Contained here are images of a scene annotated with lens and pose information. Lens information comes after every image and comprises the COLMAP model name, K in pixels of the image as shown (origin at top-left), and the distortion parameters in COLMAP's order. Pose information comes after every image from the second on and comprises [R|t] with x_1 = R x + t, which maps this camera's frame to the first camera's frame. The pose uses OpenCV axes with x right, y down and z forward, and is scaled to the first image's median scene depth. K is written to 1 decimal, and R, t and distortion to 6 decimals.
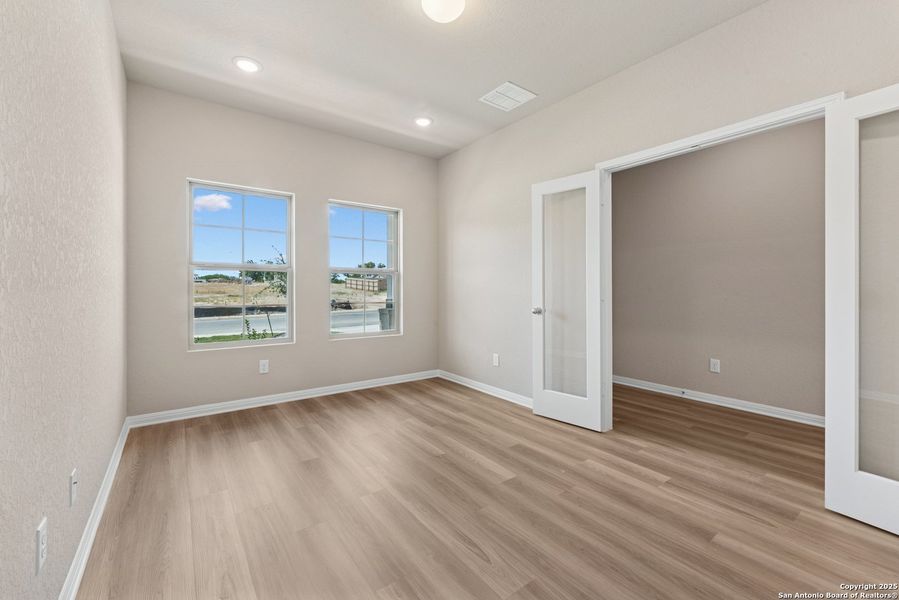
lens RADIAL K [[368.5, 0, 447.9], [0, 368.5, 295.5], [0, 0, 1]] dist [-0.001256, -0.000343]
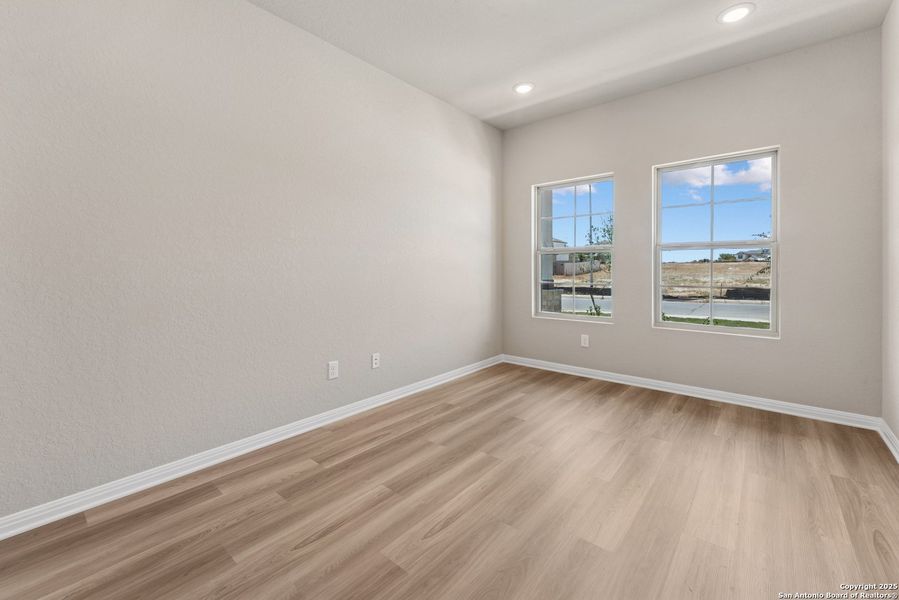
lens RADIAL K [[373.4, 0, 448.8], [0, 373.4, 280.3], [0, 0, 1]] dist [-0.000510, -0.000199]
pose [[0.236548, 0.026736, -0.971252, 0.475910], [-0.015569, 0.999597, 0.023725, -0.005227], [0.971495, 0.009510, 0.236869, 0.350004]]
